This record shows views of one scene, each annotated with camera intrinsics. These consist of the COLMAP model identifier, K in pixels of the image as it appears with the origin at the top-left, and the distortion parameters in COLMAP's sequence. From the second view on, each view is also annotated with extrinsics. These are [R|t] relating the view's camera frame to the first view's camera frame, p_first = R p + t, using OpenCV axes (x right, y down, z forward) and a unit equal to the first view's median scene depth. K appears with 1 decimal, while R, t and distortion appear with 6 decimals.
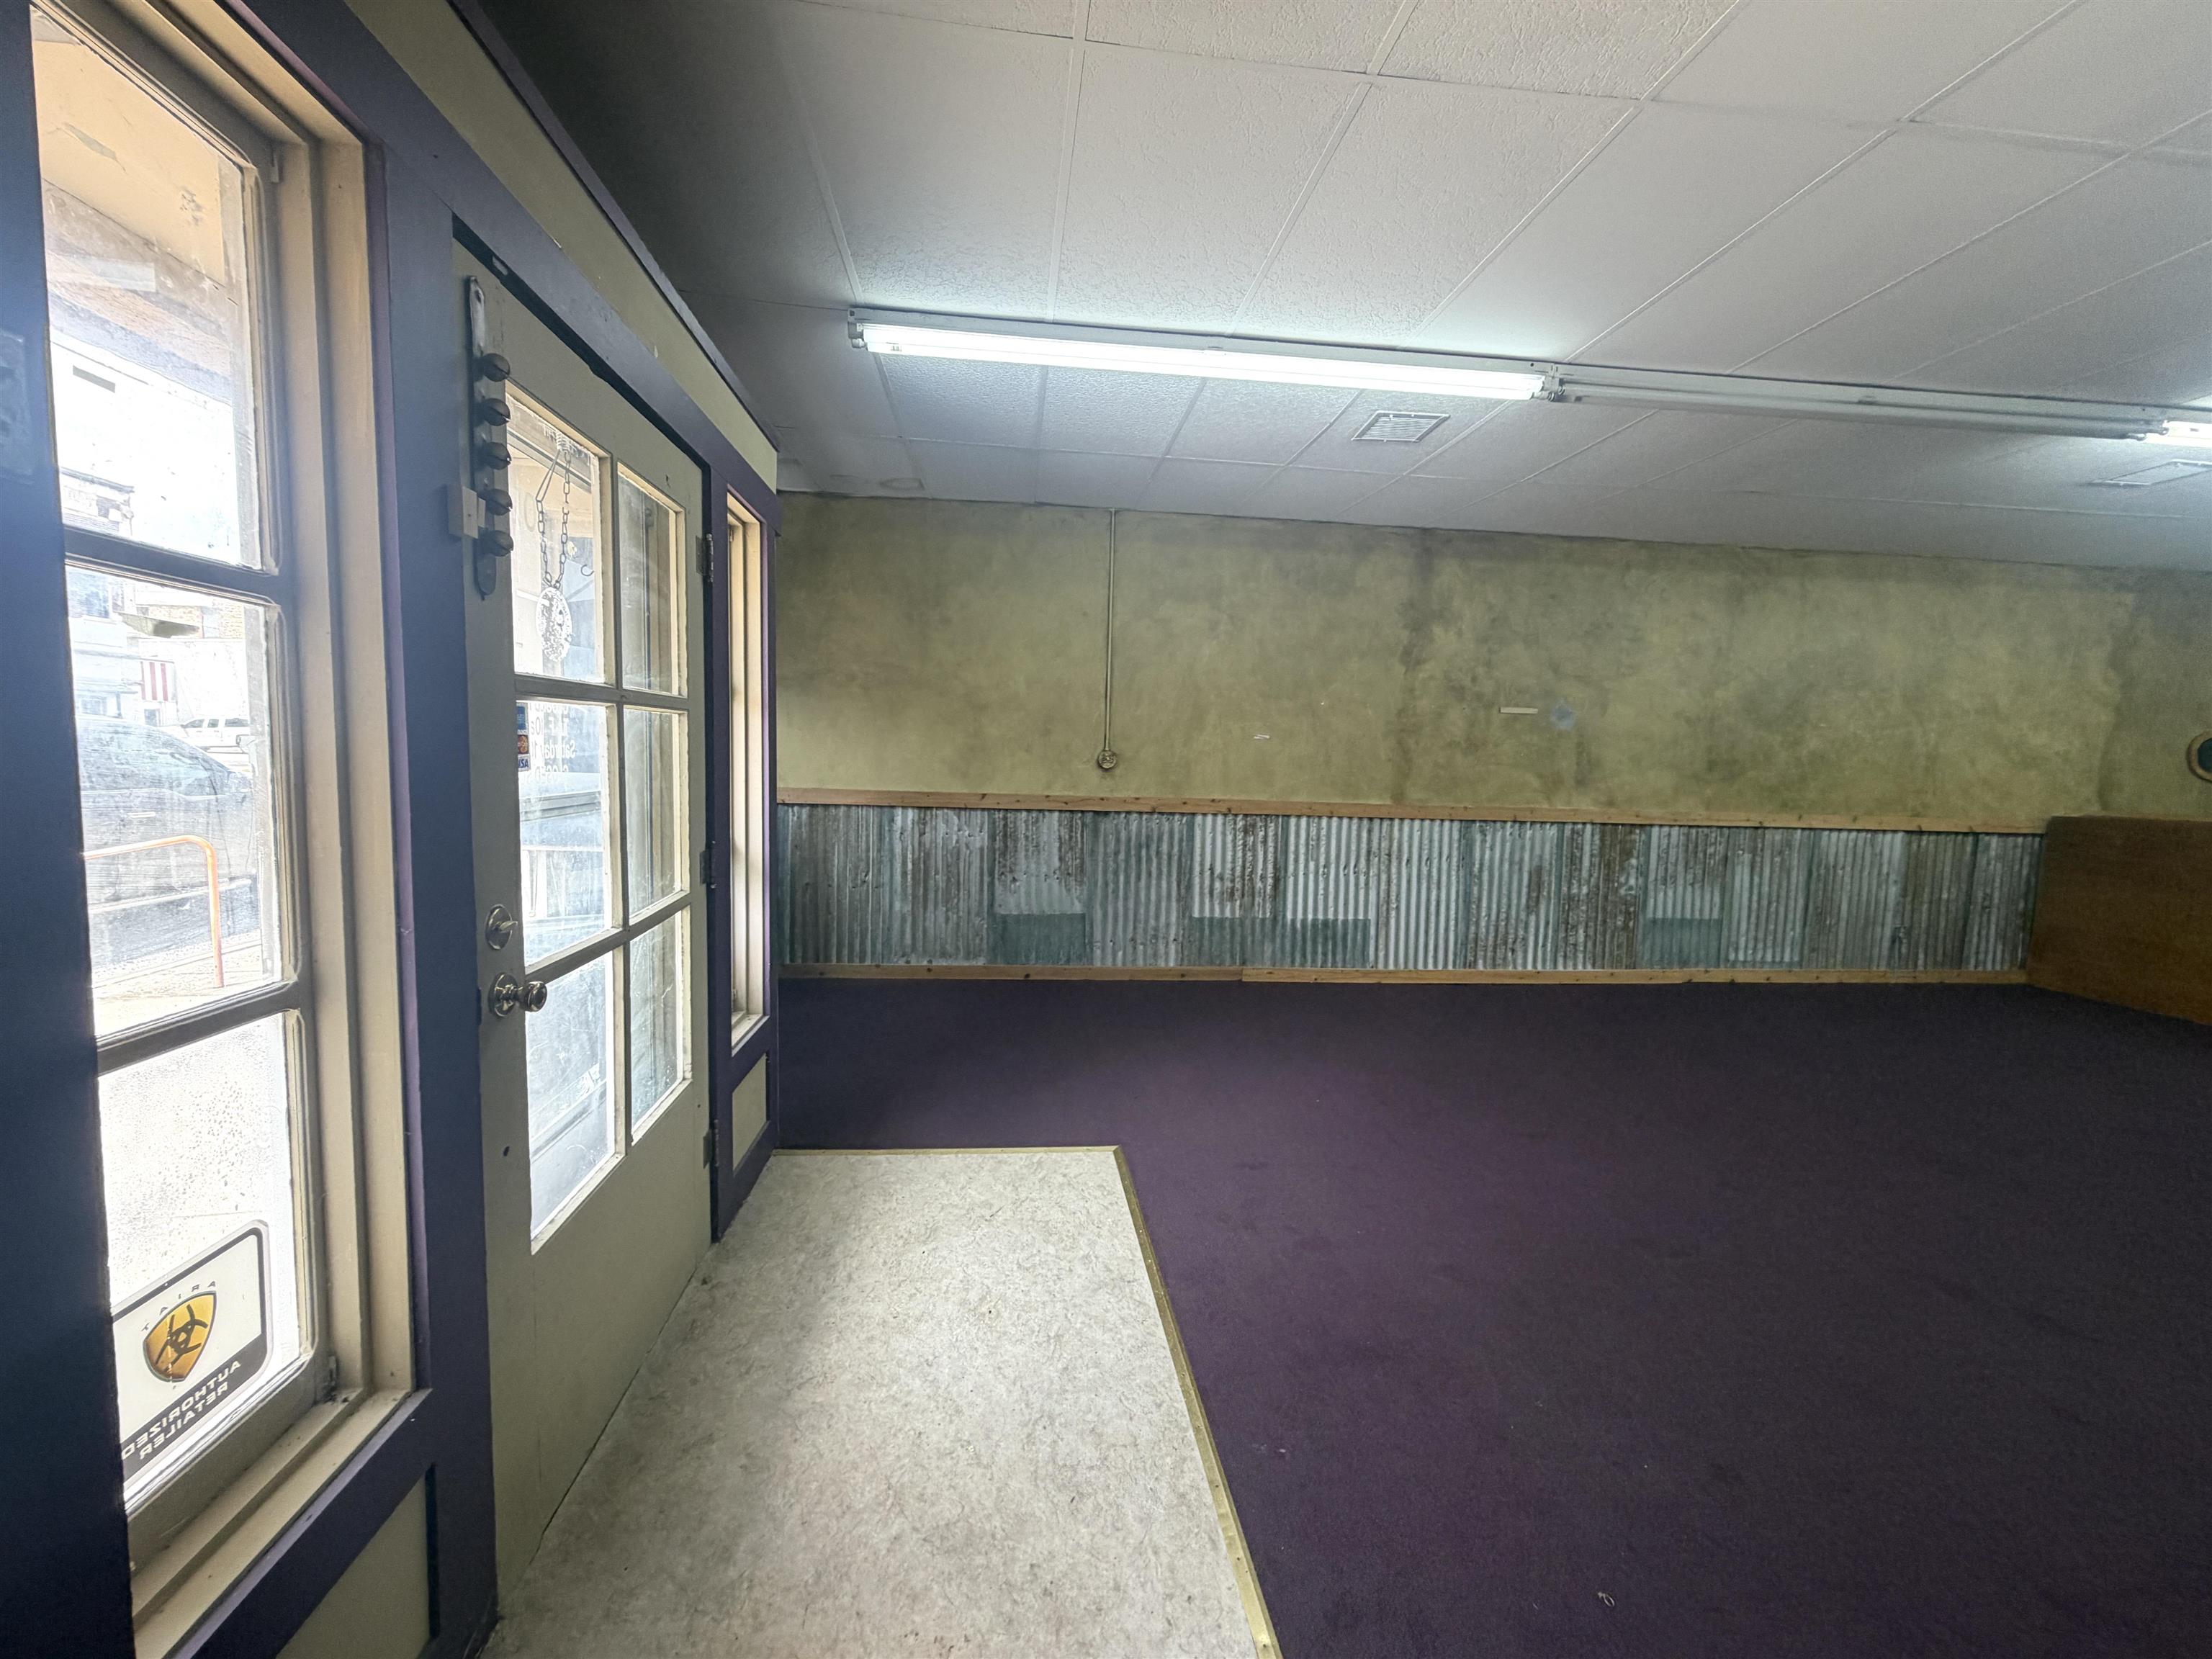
lens RADIAL K [[880.7, 0, 1098.2], [0, 880.7, 831.0], [0, 0, 1]] dist [-0.000729, 0.000308]
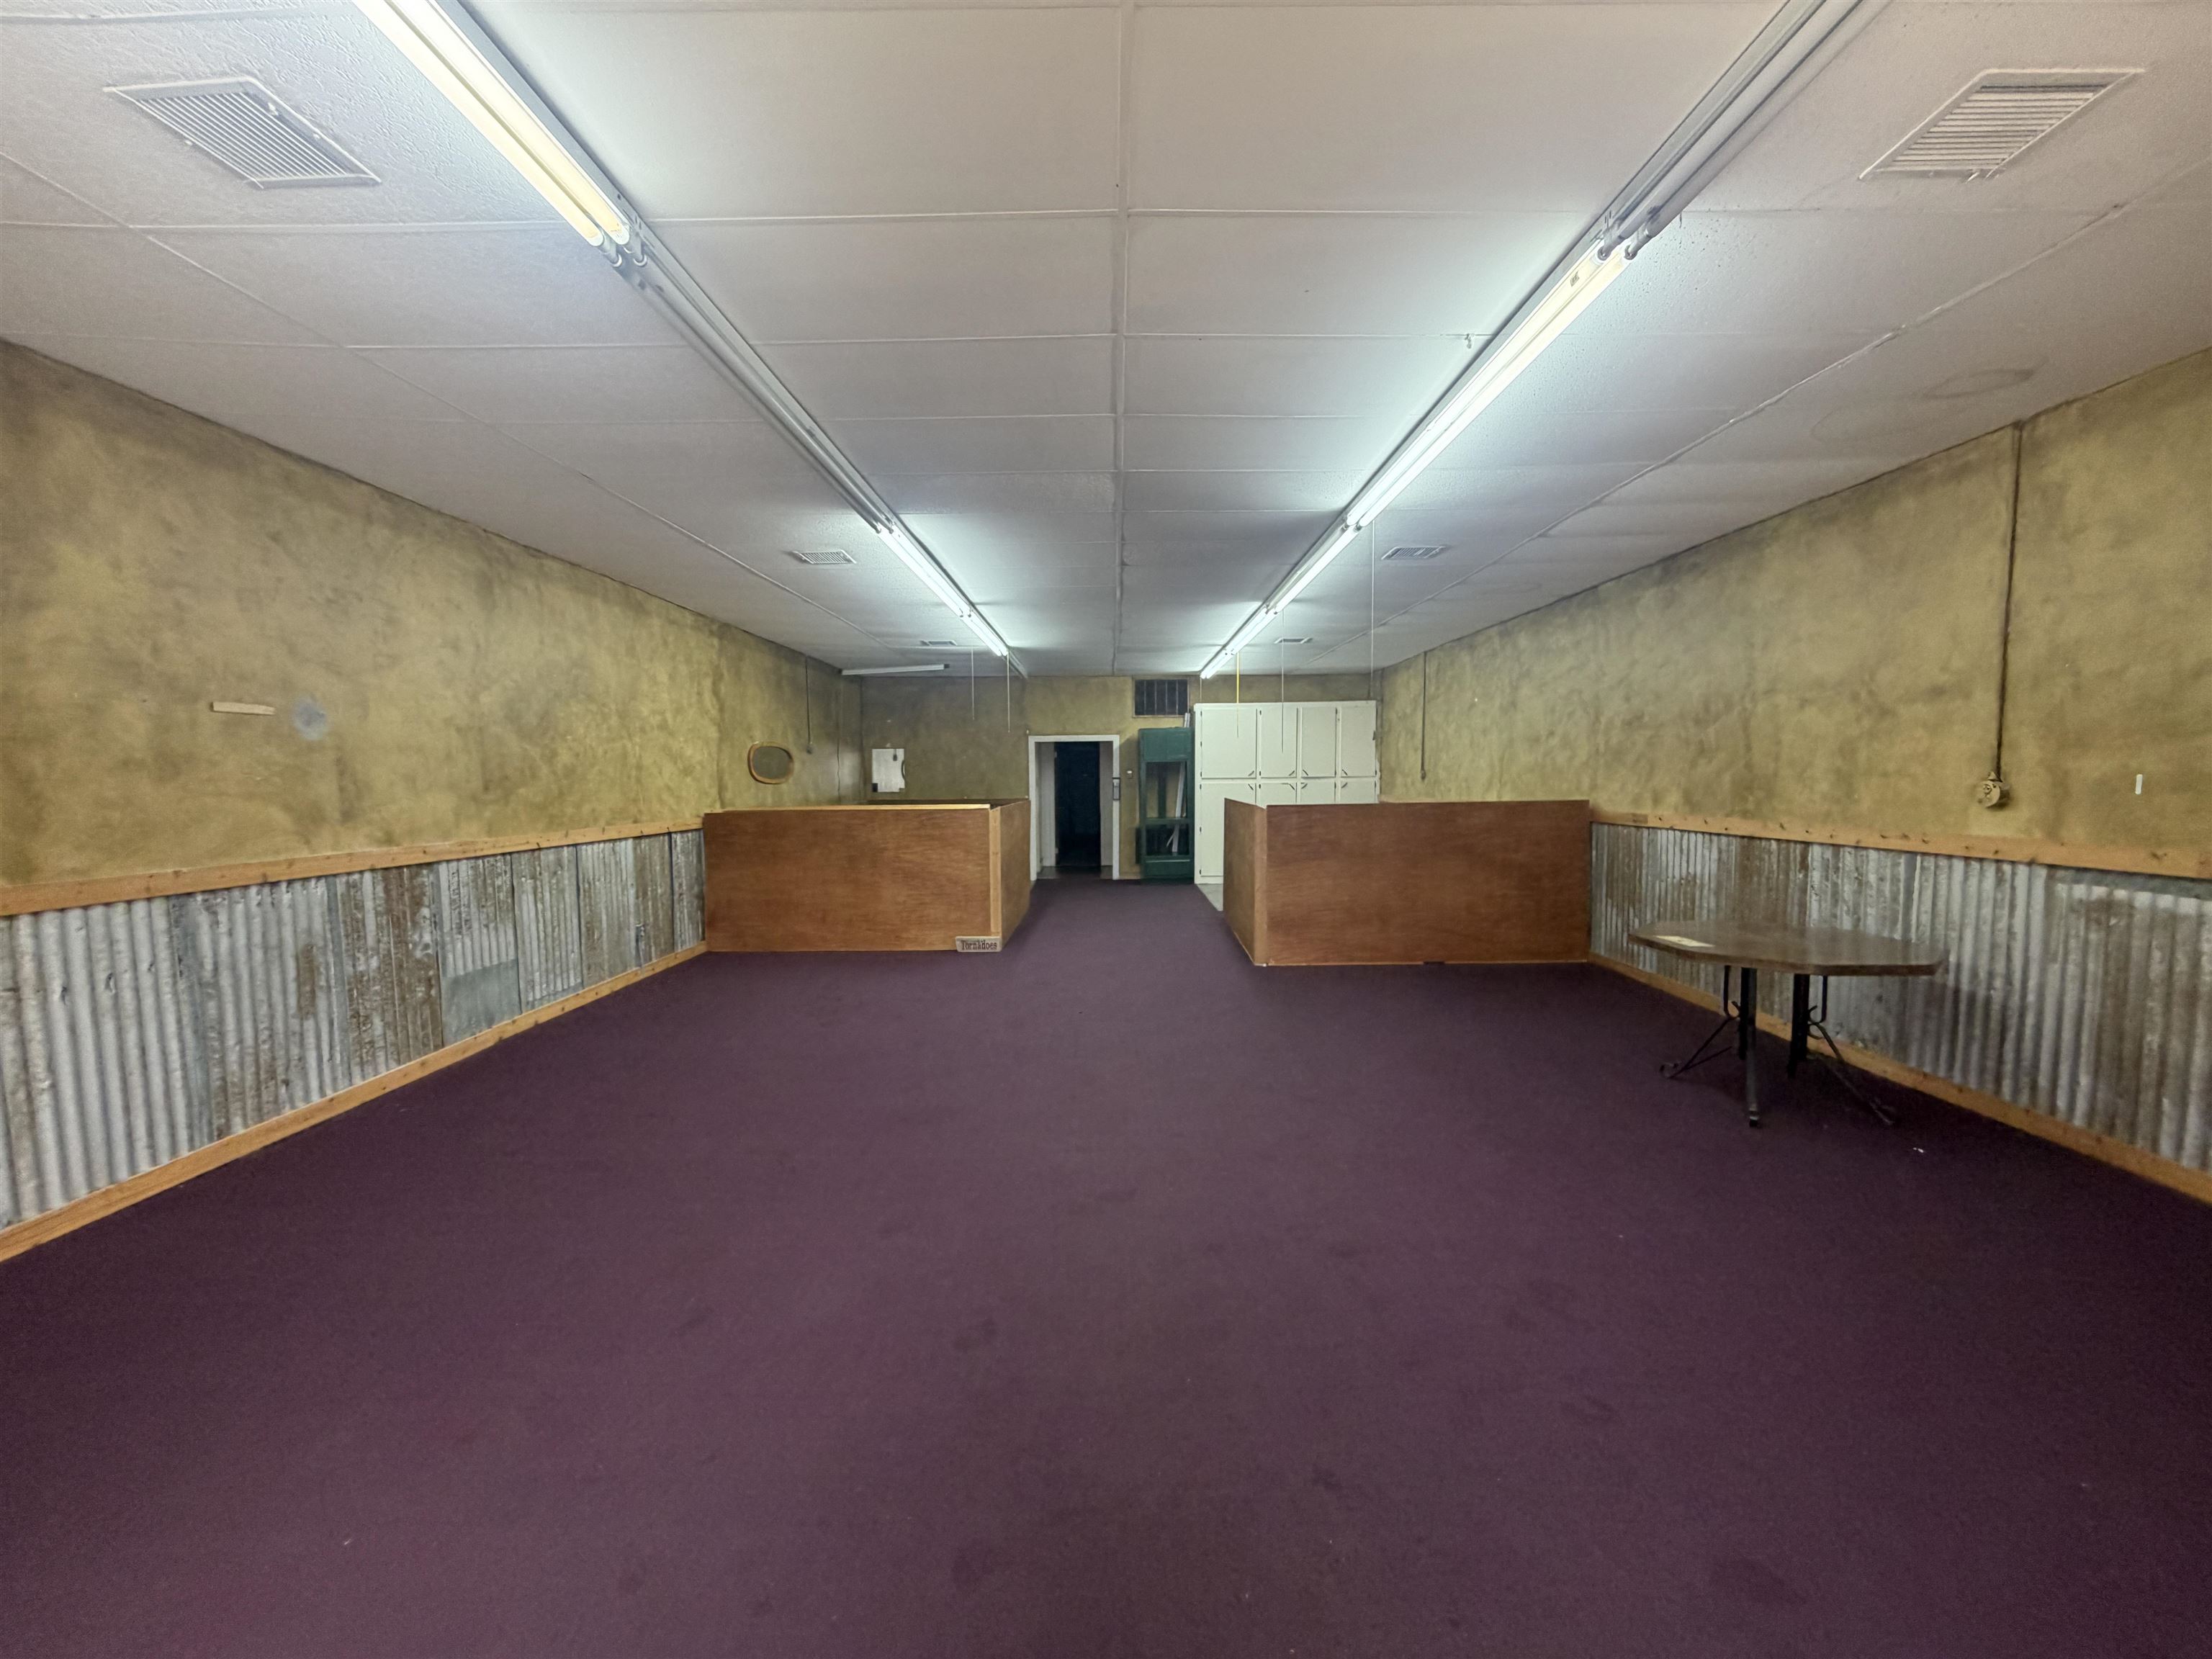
lens RADIAL K [[880.7, 0, 1104.6], [0, 880.7, 830.3], [0, 0, 1]] dist [-0.000729, 0.000308]
pose [[0.106924, -0.090694, 0.990122, -0.084397], [0.091959, 0.992465, 0.080977, -0.044025], [-0.990005, 0.082393, 0.114459, 0.321779]]
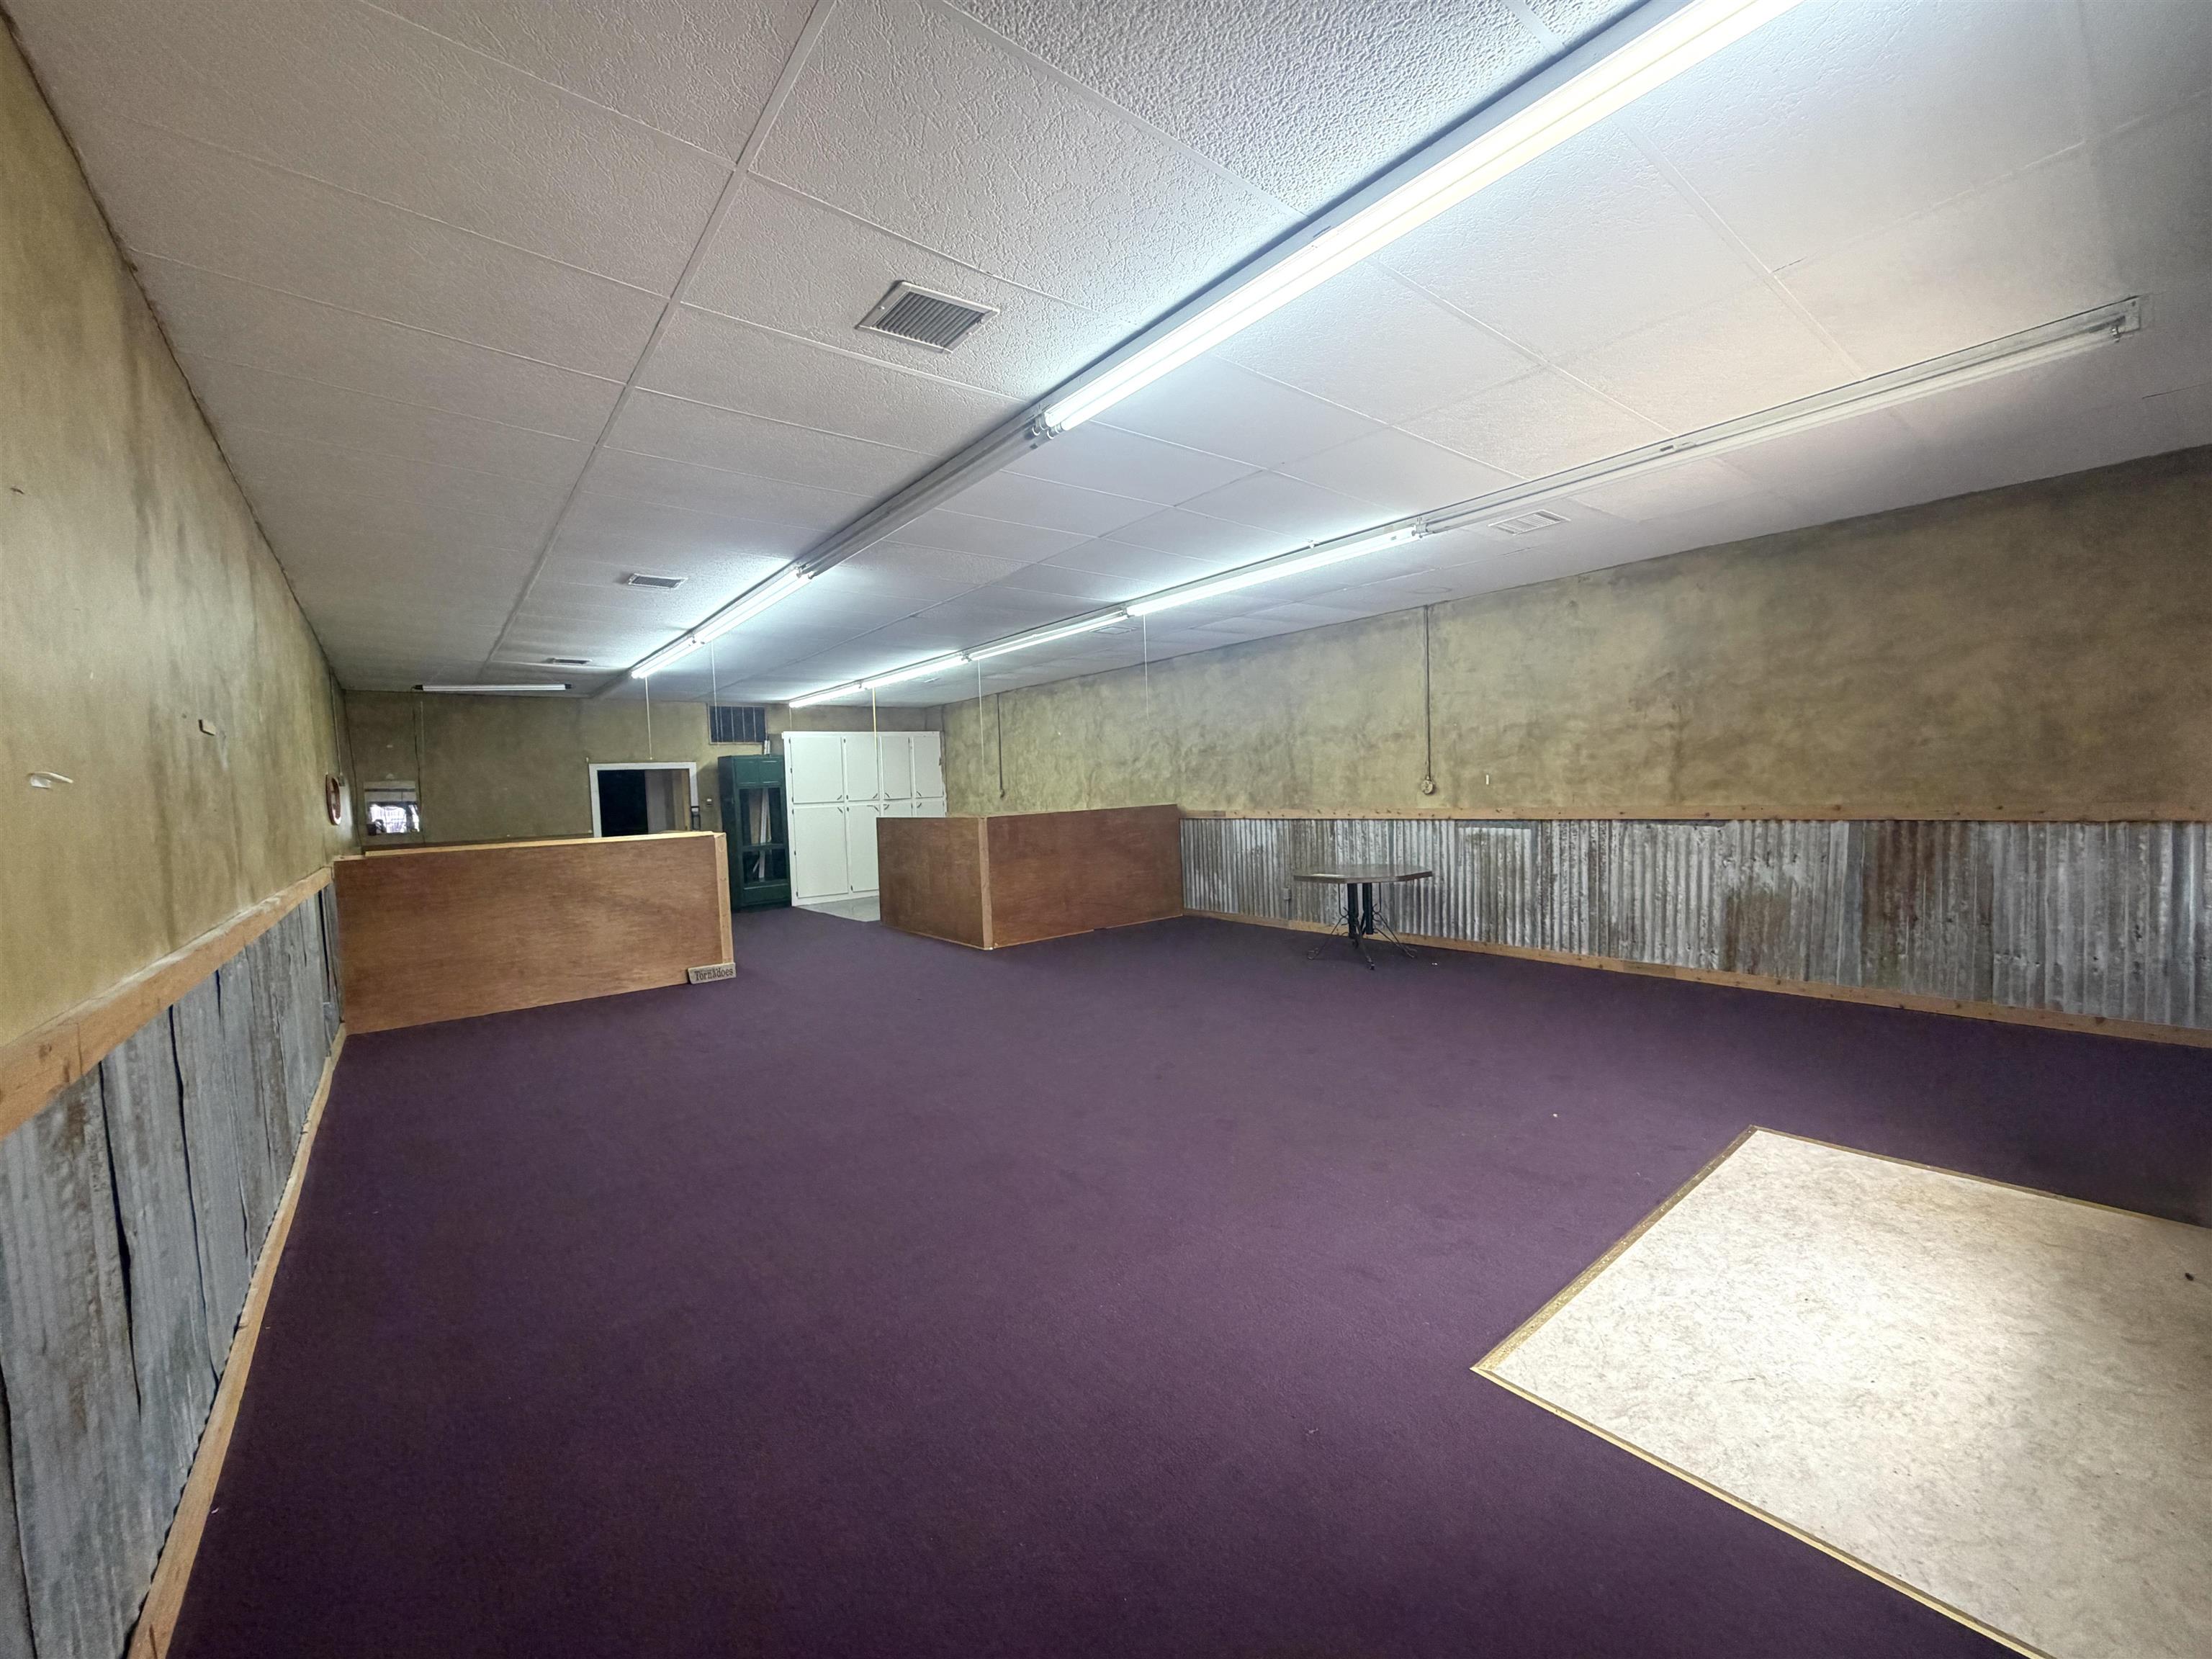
lens RADIAL K [[880.7, 0, 1092.5], [0, 880.7, 830.7], [0, 0, 1]] dist [-0.000729, 0.000308]
pose [[-0.534467, -0.047736, 0.843840, -0.205730], [0.093914, 0.988867, 0.115423, -0.090547], [-0.839955, 0.140938, -0.524034, 0.846608]]
